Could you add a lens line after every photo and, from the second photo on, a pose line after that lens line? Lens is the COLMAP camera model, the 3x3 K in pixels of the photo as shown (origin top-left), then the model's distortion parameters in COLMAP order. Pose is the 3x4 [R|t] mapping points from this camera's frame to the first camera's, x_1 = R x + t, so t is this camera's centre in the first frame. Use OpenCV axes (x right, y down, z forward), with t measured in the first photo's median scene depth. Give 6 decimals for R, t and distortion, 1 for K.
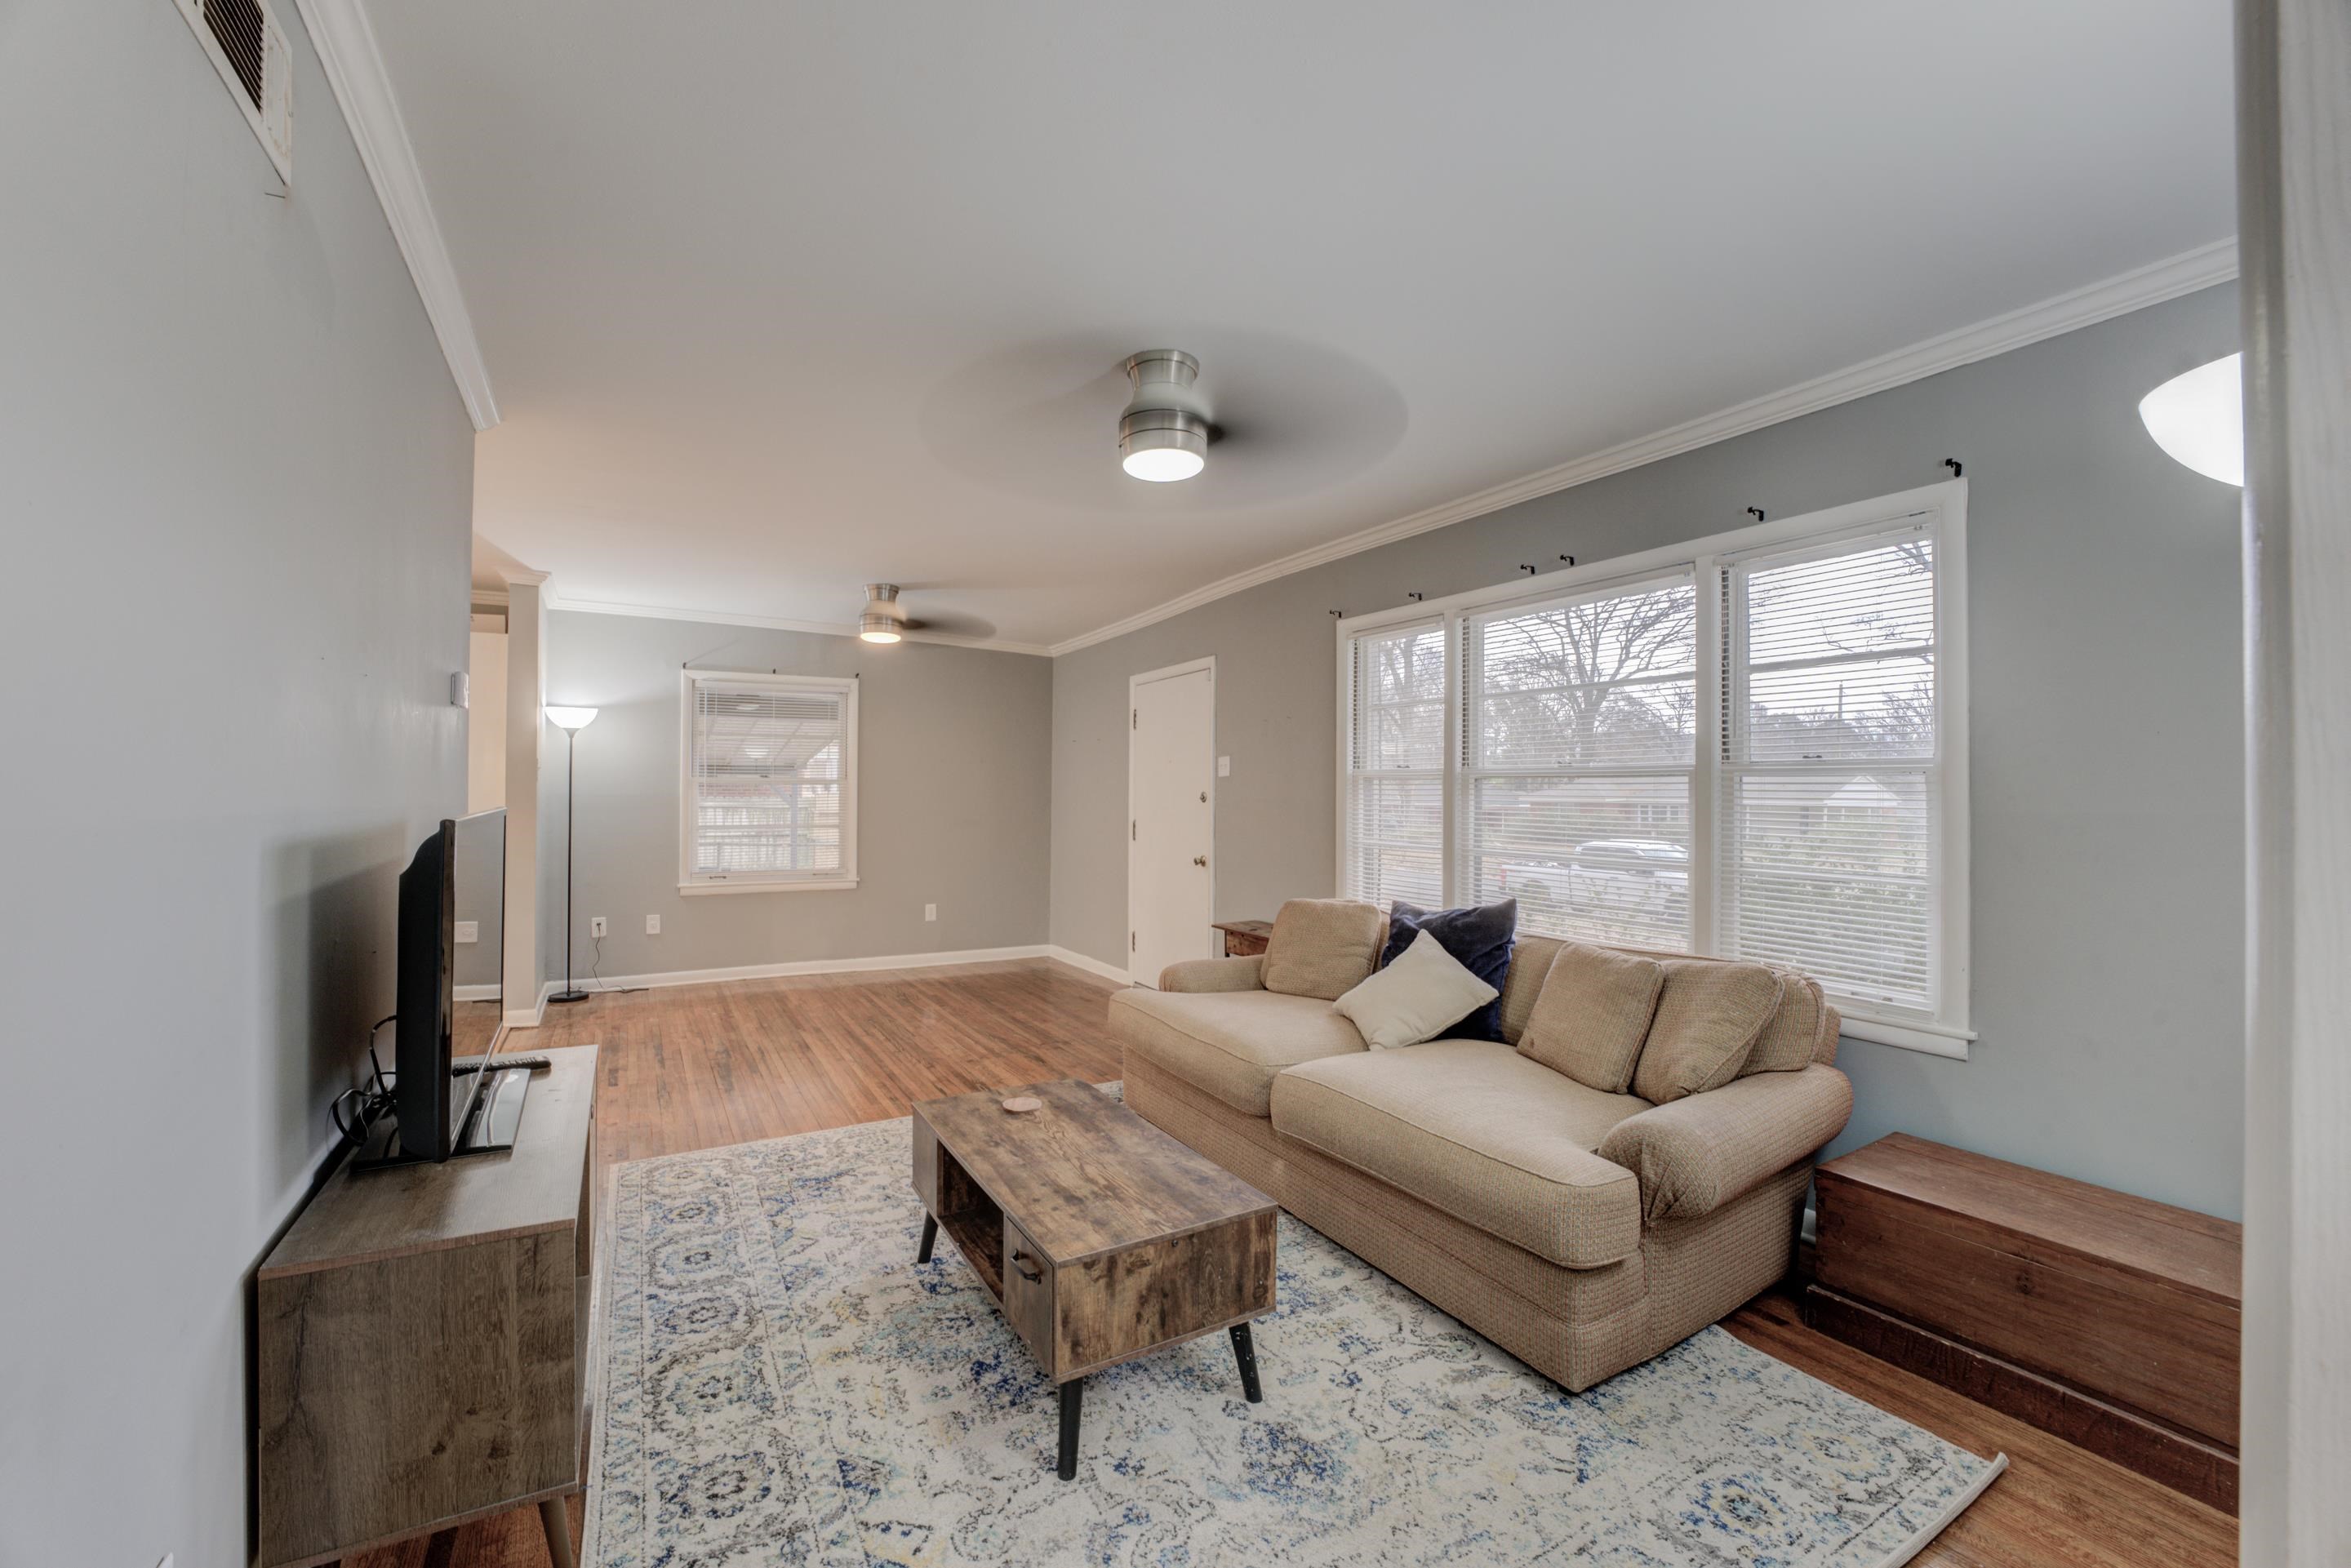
lens RADIAL K [[949.3, 0, 1174.4], [0, 949.3, 784.4], [0, 0, 1]] dist [-0.028339, 0.003688]
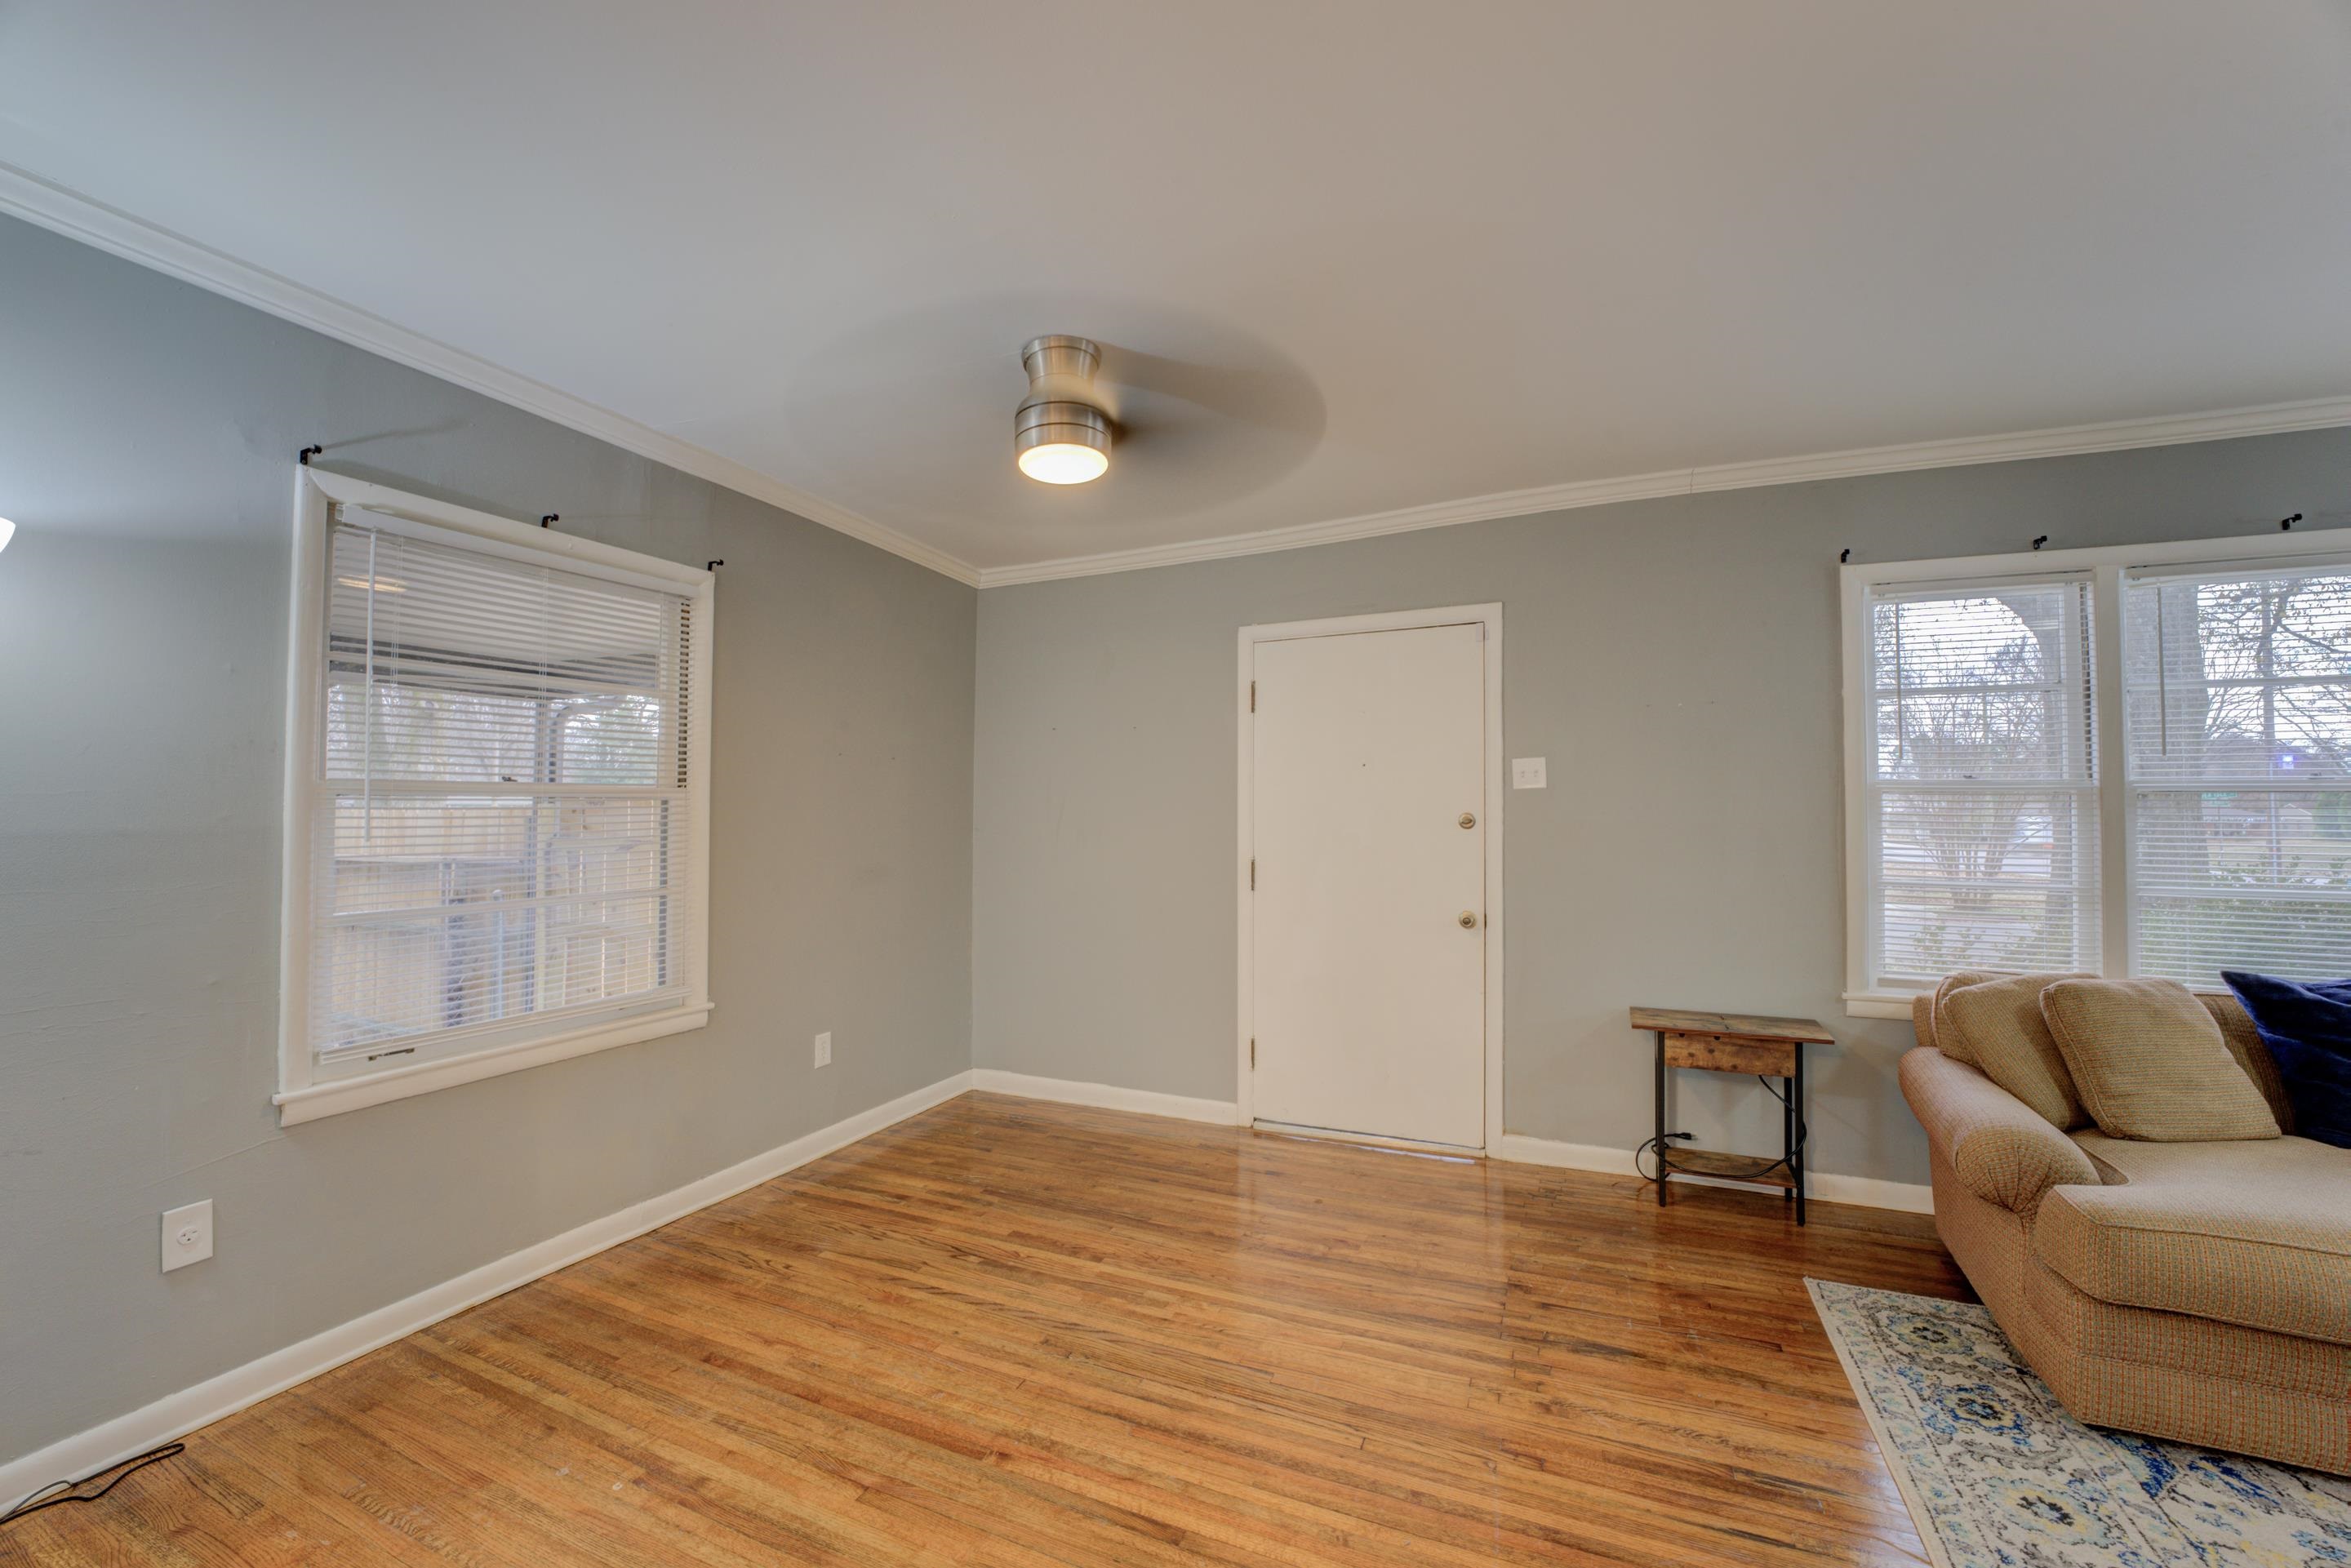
lens RADIAL K [[949.3, 0, 1173.2], [0, 949.3, 783.5], [0, 0, 1]] dist [-0.028339, 0.003688]
pose [[0.809410, 0.013031, 0.587100, -1.192807], [-0.001856, 0.999806, -0.019632, 0.002279], [-0.587241, 0.014801, 0.809276, 1.395359]]
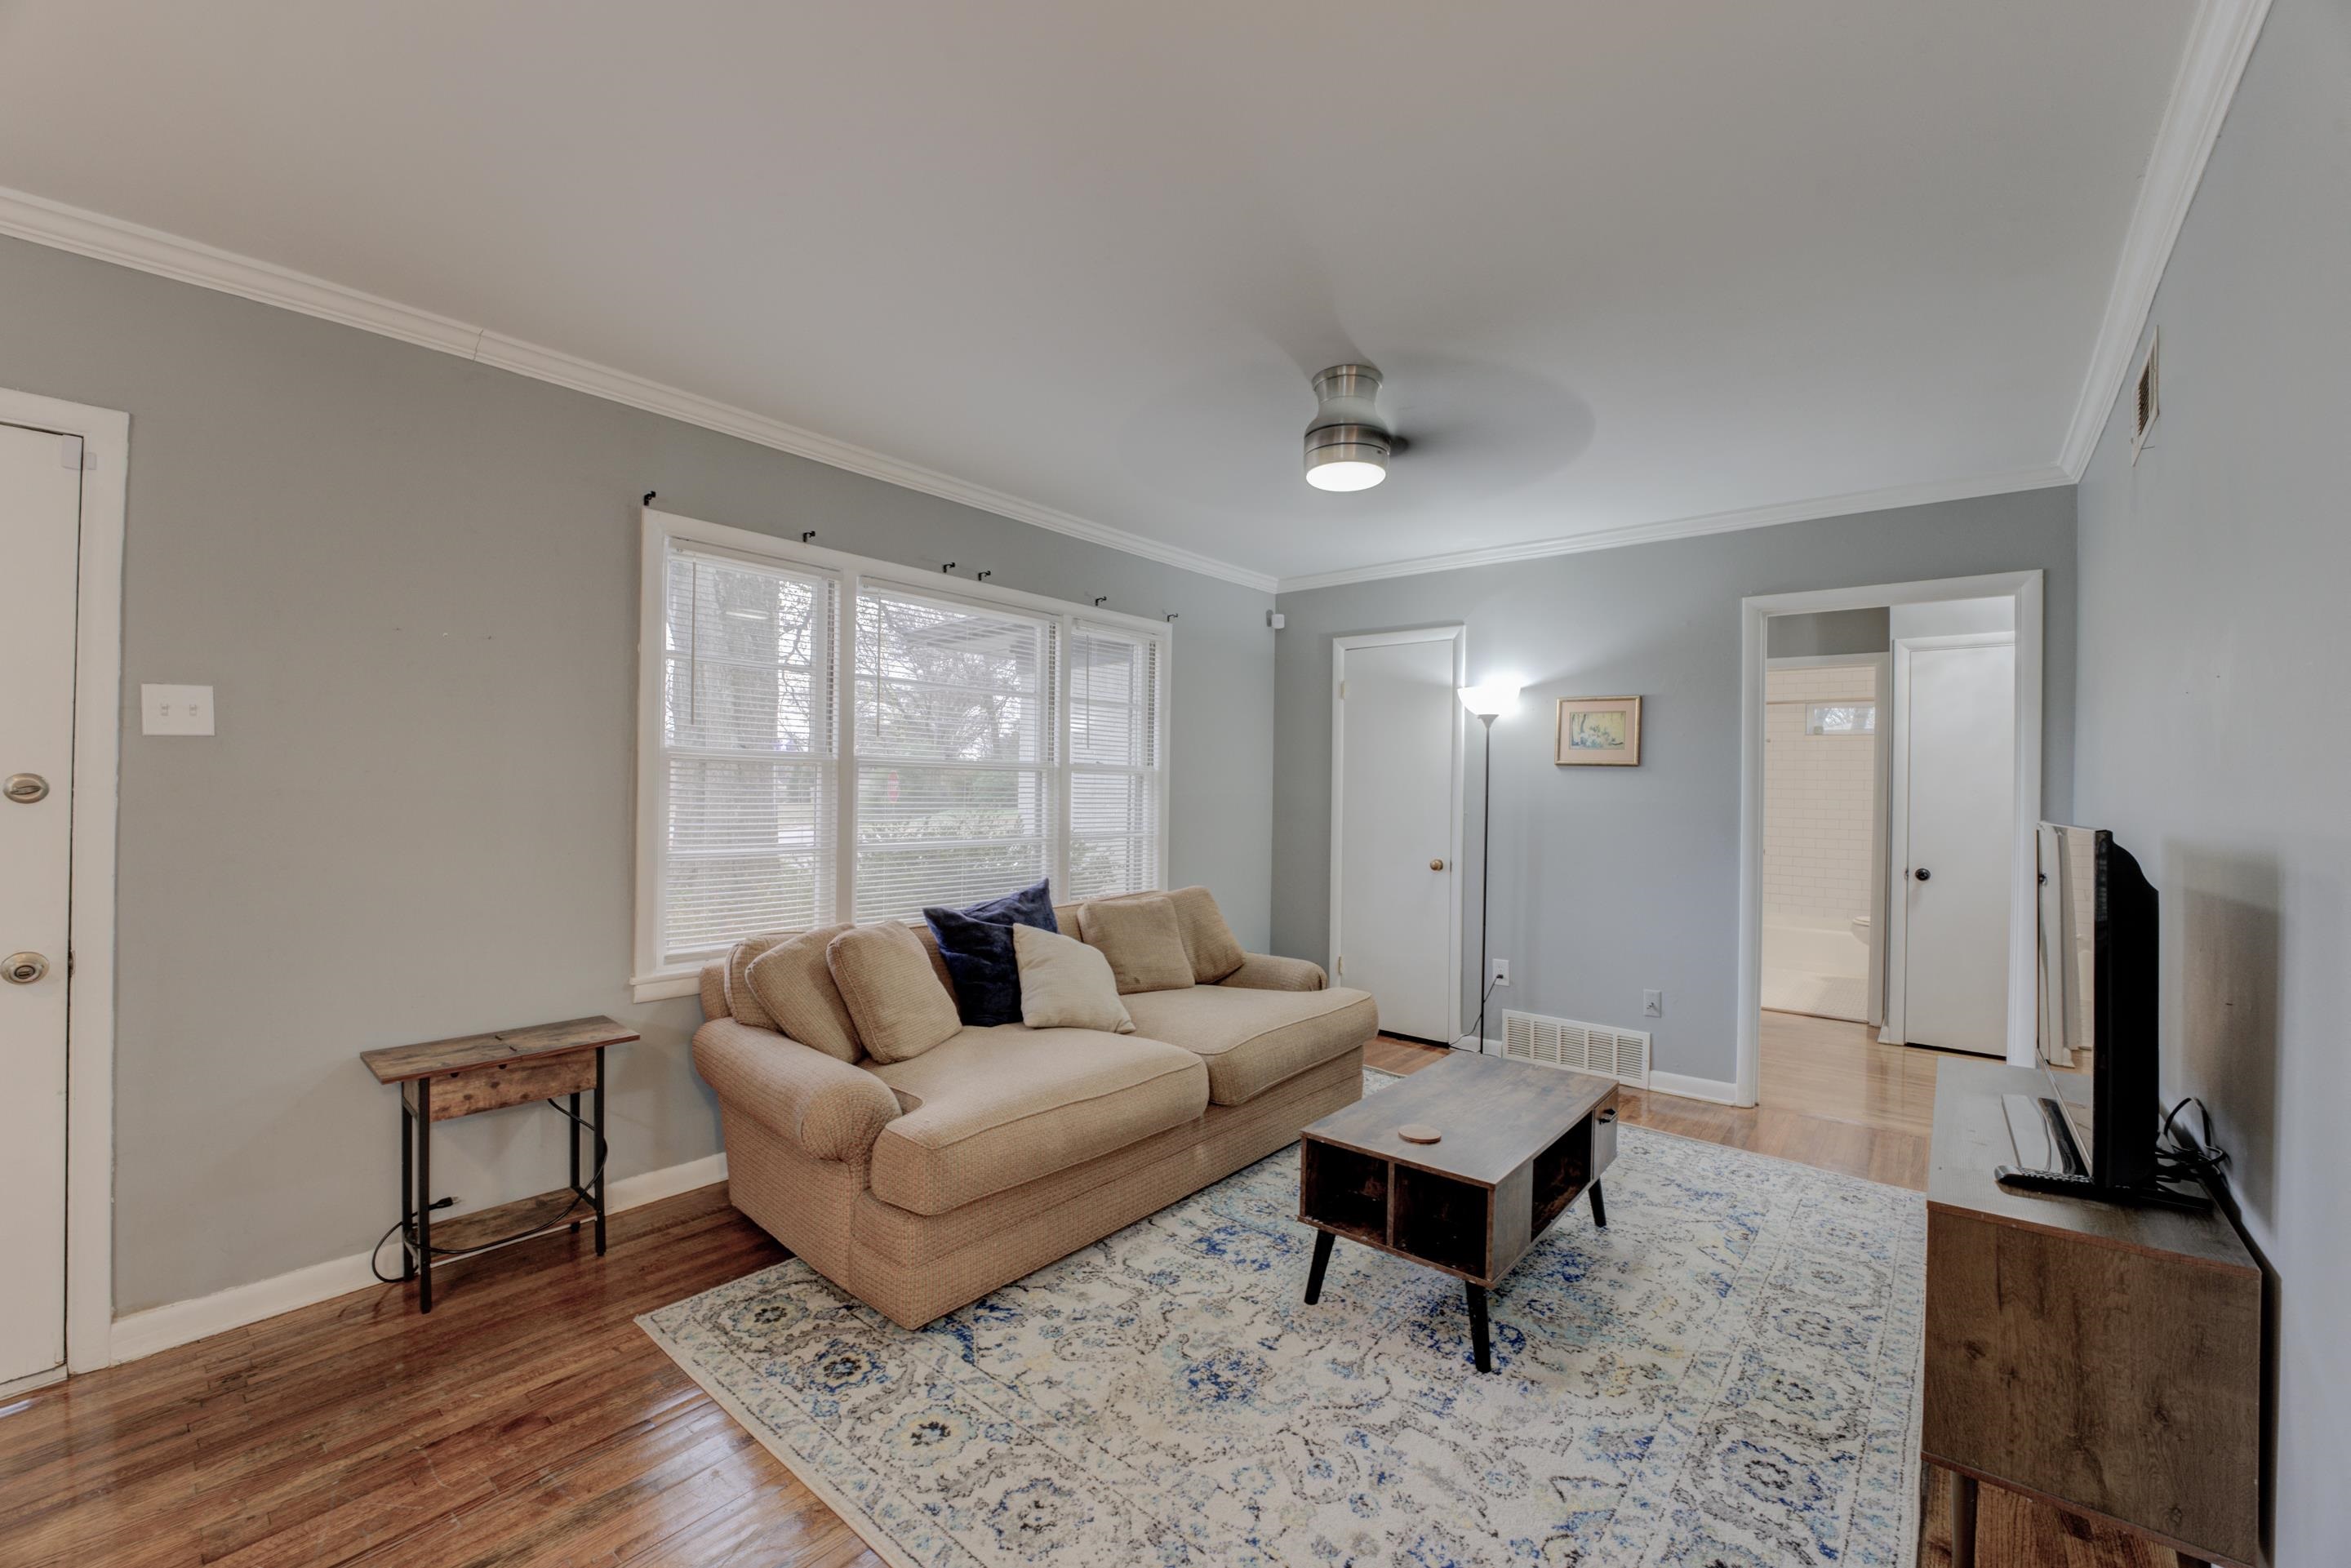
lens RADIAL K [[949.3, 0, 1161.8], [0, 949.3, 781.3], [0, 0, 1]] dist [-0.028339, 0.003688]
pose [[-0.333515, -0.005452, 0.942729, -1.014916], [-0.021827, 0.999760, -0.001940, 0.004671], [-0.942492, -0.021224, -0.333554, 1.672908]]
